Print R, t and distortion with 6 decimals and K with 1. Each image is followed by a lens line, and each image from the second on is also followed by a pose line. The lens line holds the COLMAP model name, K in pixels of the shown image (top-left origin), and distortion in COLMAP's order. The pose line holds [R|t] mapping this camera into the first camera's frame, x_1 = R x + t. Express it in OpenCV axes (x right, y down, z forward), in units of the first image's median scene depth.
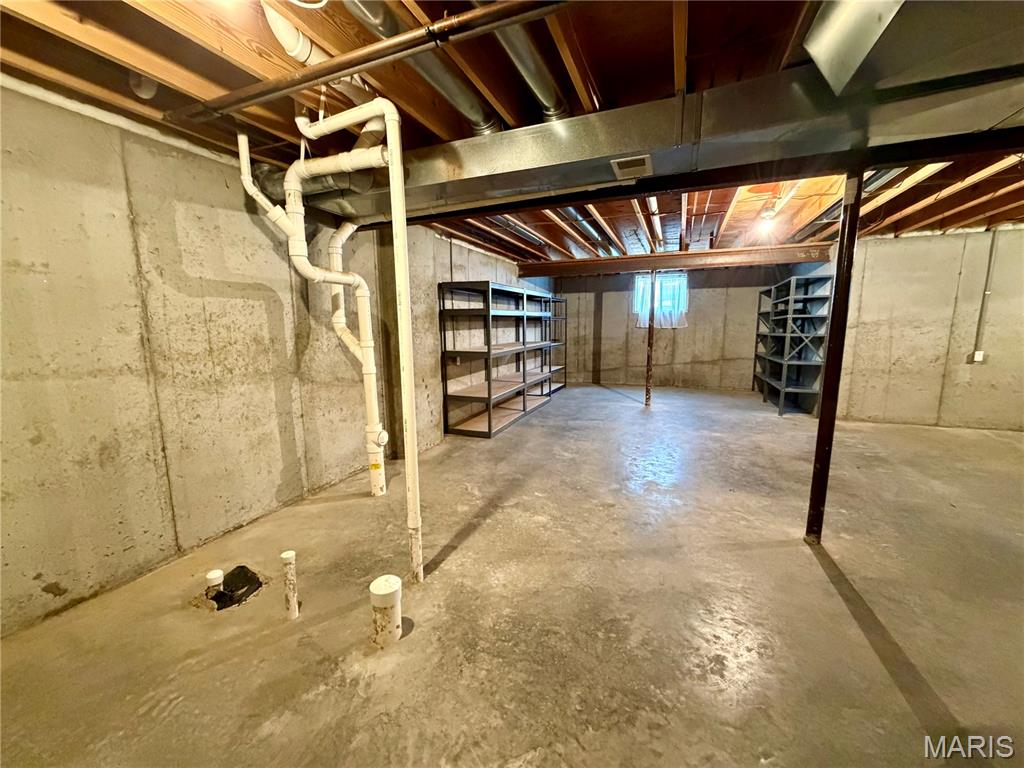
lens RADIAL K [[417.1, 0, 510.5], [0, 417.1, 384.8], [0, 0, 1]] dist [0.004512, 0.000351]
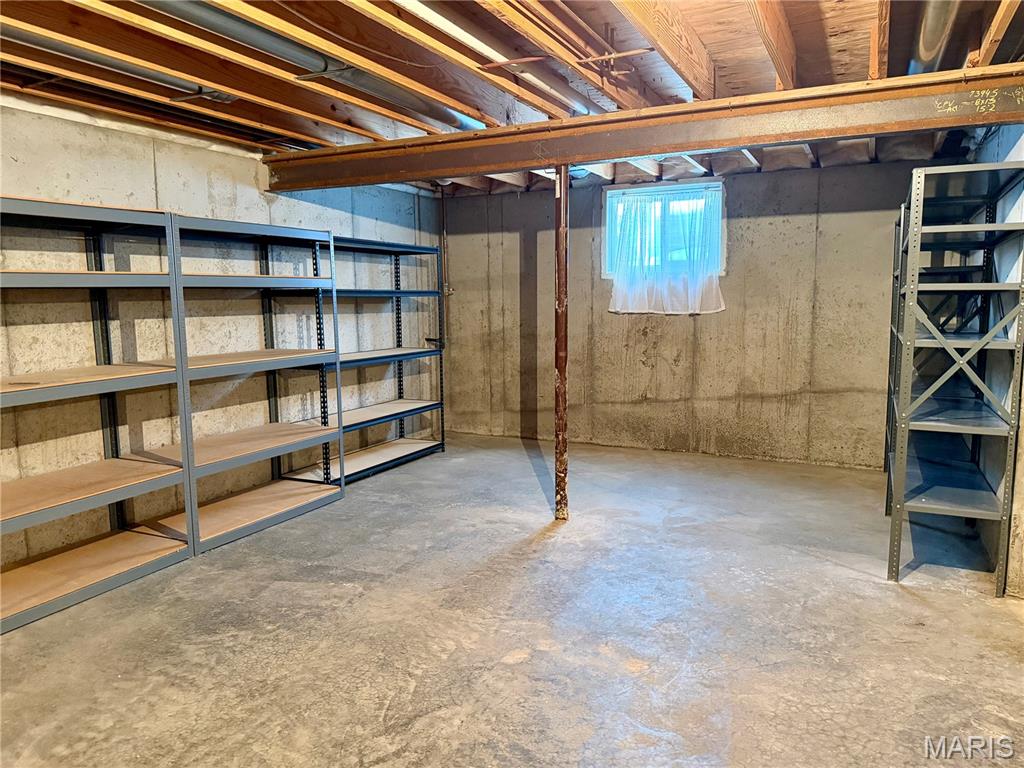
lens RADIAL K [[719.1, 0, 511.4], [0, 719.1, 384.4], [0, 0, 1]] dist [0.049650, -0.065422]
pose [[0.996968, 0.006611, -0.077536, 0.272952], [-0.008454, 0.999689, -0.023466, -0.048362], [0.077357, 0.024050, 0.996713, 0.278214]]
